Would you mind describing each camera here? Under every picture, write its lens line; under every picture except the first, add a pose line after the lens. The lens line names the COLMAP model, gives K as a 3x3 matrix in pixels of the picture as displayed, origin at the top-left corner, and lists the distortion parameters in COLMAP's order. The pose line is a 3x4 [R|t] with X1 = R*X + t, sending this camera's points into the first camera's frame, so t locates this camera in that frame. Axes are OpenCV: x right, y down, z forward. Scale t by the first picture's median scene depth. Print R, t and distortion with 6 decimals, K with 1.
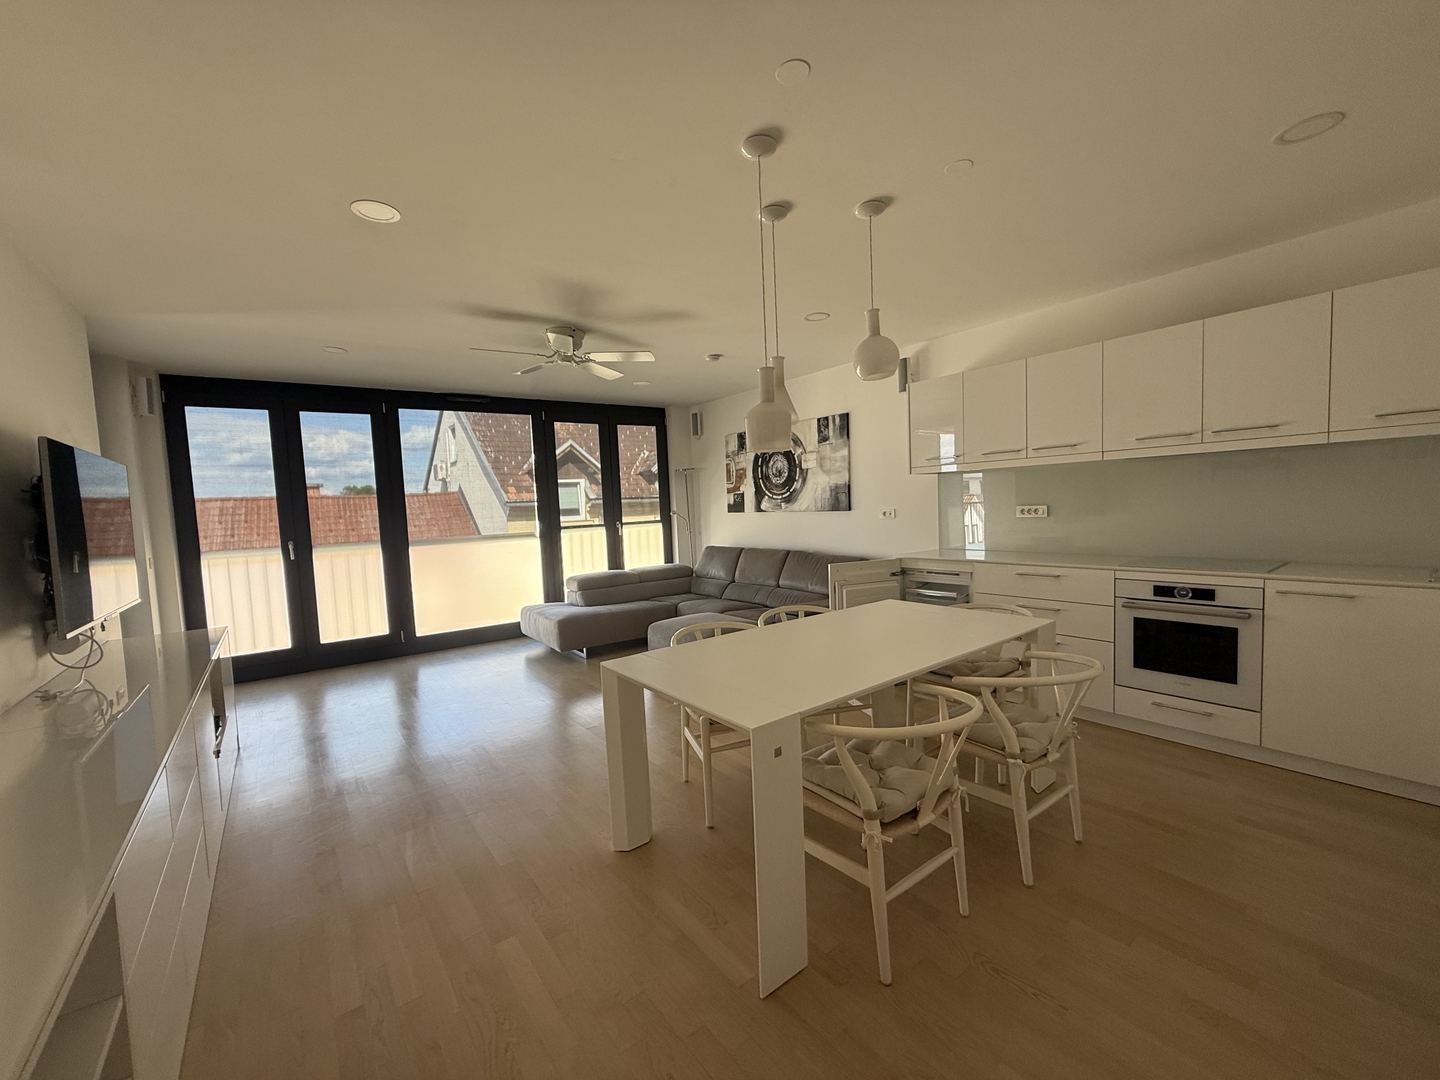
lens RADIAL K [[571.3, 0, 715.2], [0, 571.3, 543.0], [0, 0, 1]] dist [0.000518, 0.000198]
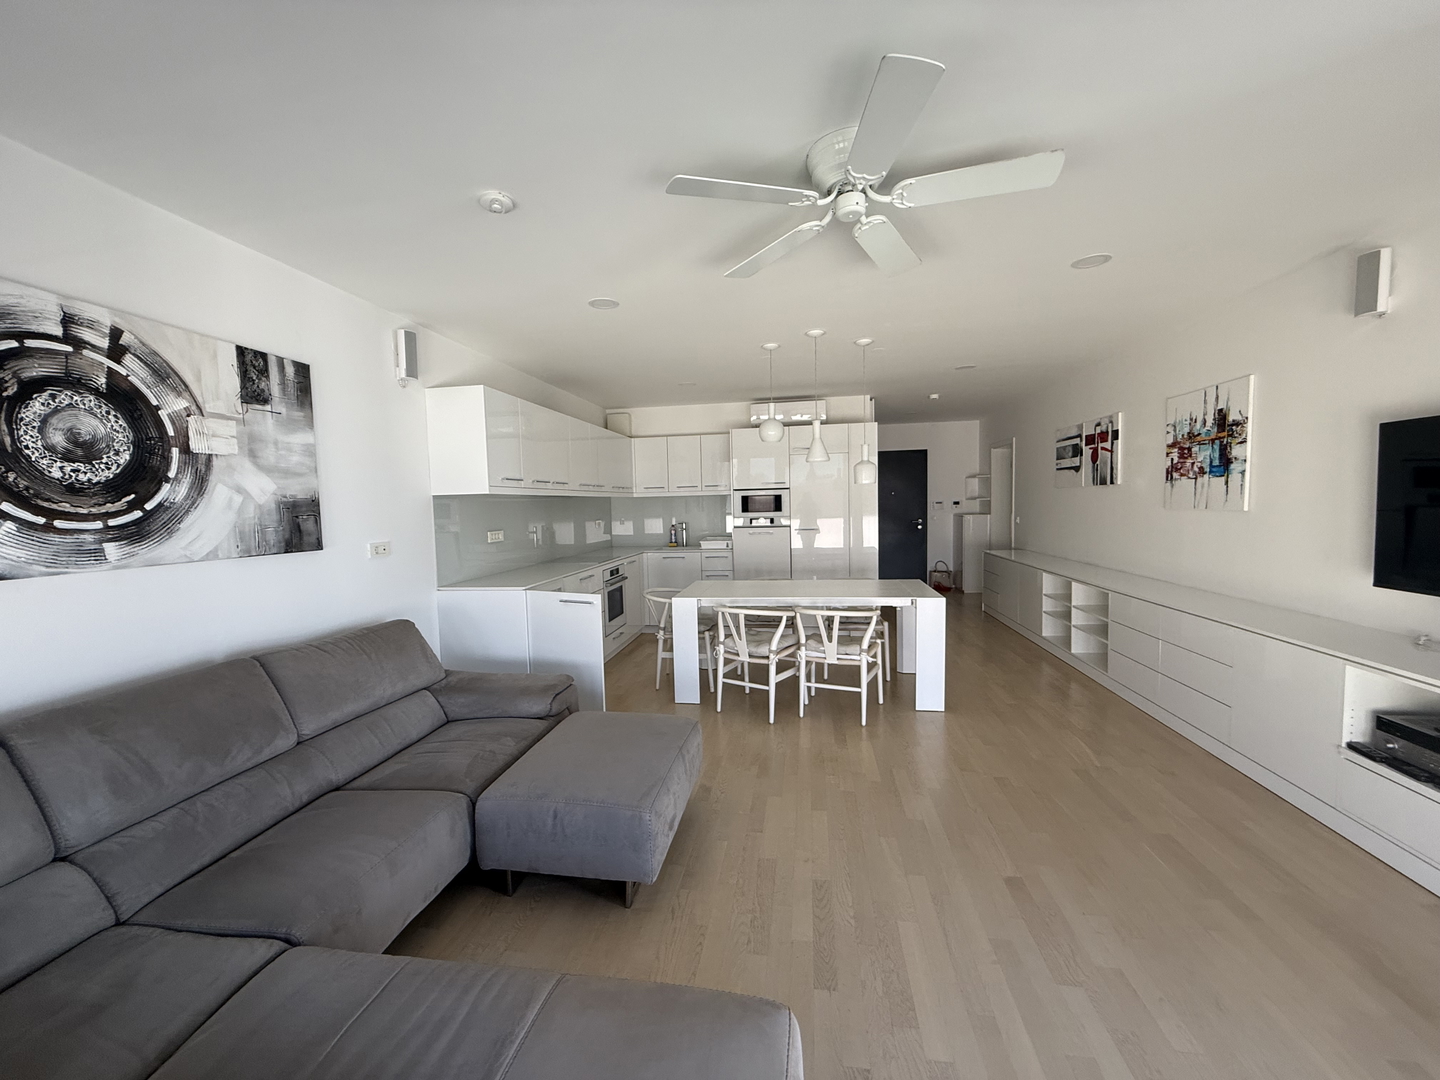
lens RADIAL K [[571.3, 0, 716.1], [0, 571.3, 542.9], [0, 0, 1]] dist [0.000518, 0.000198]
pose [[-0.684670, 0.007156, 0.728818, -0.393471], [0.101038, 0.991229, 0.085186, -0.068649], [-0.721816, 0.131963, -0.679388, 1.062971]]
